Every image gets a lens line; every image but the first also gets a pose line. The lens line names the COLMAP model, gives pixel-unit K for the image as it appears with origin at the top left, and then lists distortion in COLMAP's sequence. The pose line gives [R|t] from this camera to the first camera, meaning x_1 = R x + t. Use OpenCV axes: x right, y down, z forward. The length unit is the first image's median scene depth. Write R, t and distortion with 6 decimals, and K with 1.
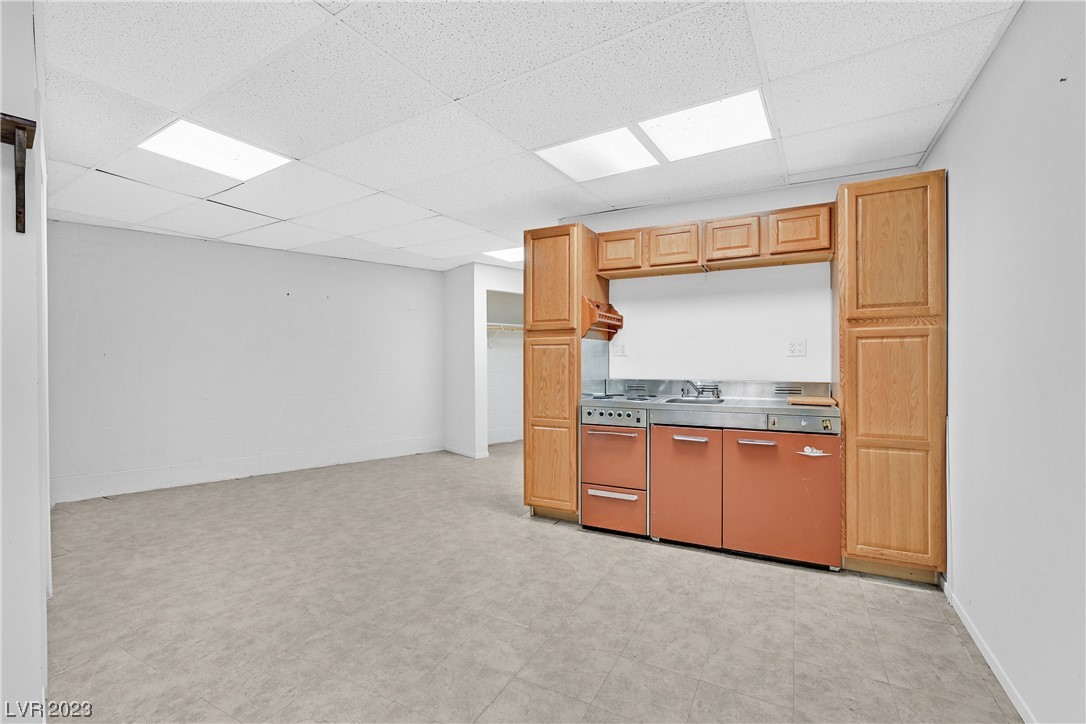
lens RADIAL K [[482.4, 0, 533.0], [0, 482.4, 360.1], [0, 0, 1]] dist [0.001047, 0.000484]
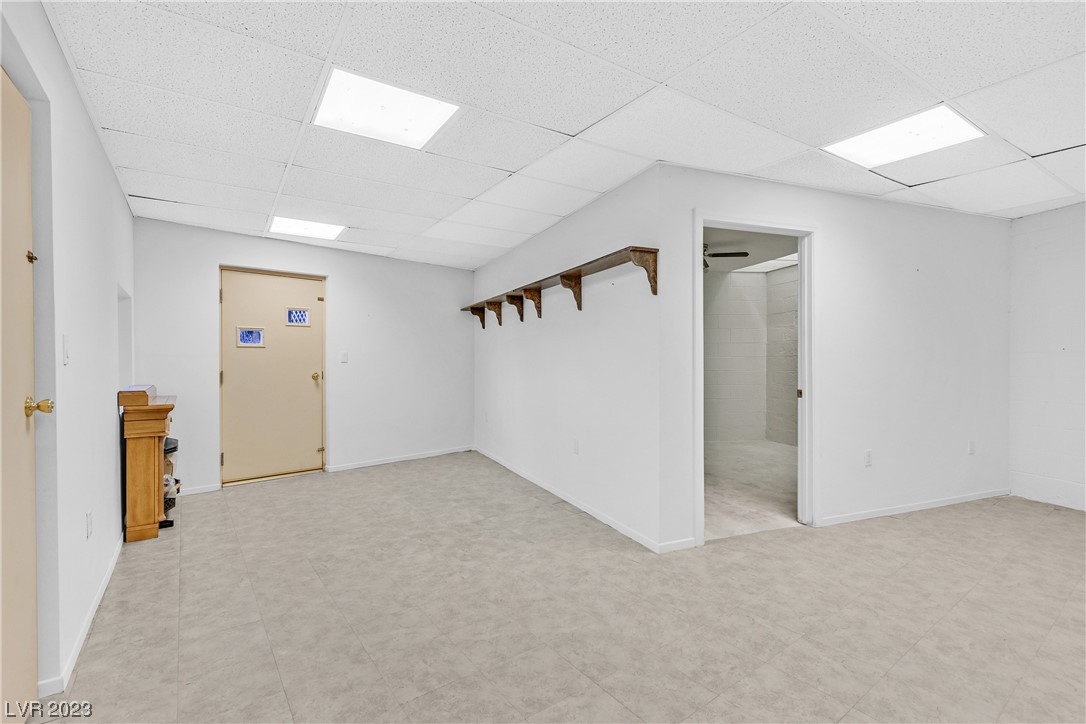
lens RADIAL K [[482.4, 0, 546.2], [0, 482.4, 367.0], [0, 0, 1]] dist [0.001047, 0.000484]
pose [[-0.414106, 0.016915, -0.910071, 0.542492], [0.005786, 0.999856, 0.015951, 0.000404], [0.910210, 0.001340, -0.414145, 0.791606]]
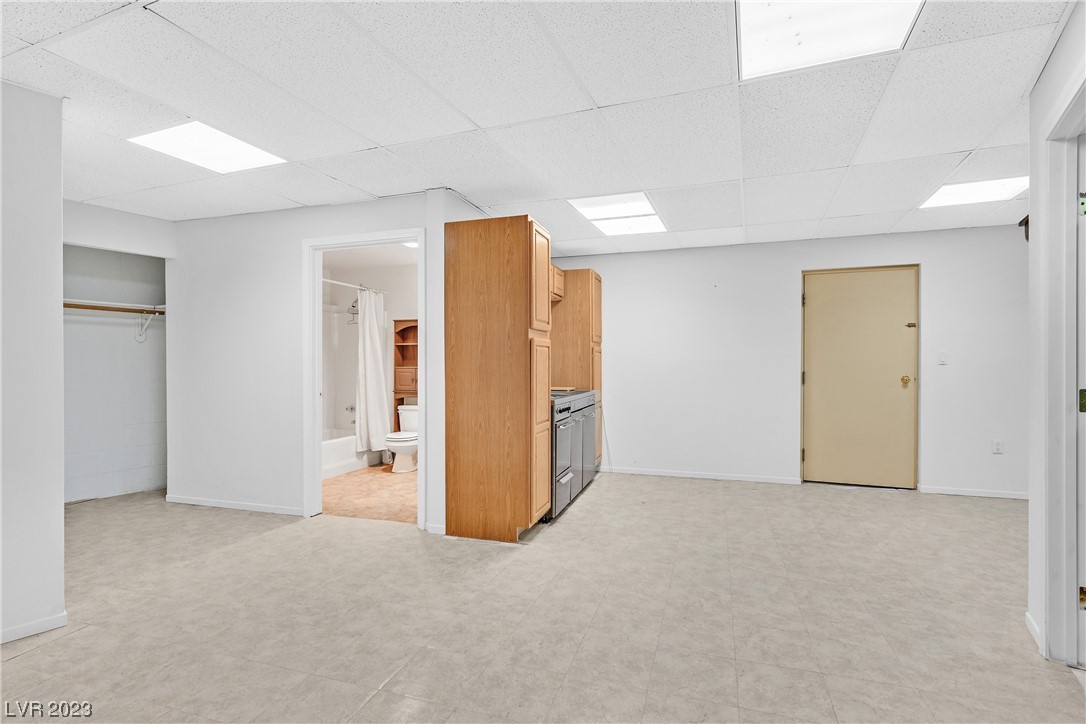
lens RADIAL K [[524.6, 0, 546.3], [0, 524.6, 366.8], [0, 0, 1]] dist [-0.004952, -0.000122]
pose [[-0.197236, 0.000431, 0.980356, -1.285398], [0.002786, 0.999996, 0.000121, 0.008136], [-0.980352, 0.002755, -0.197236, 1.547950]]
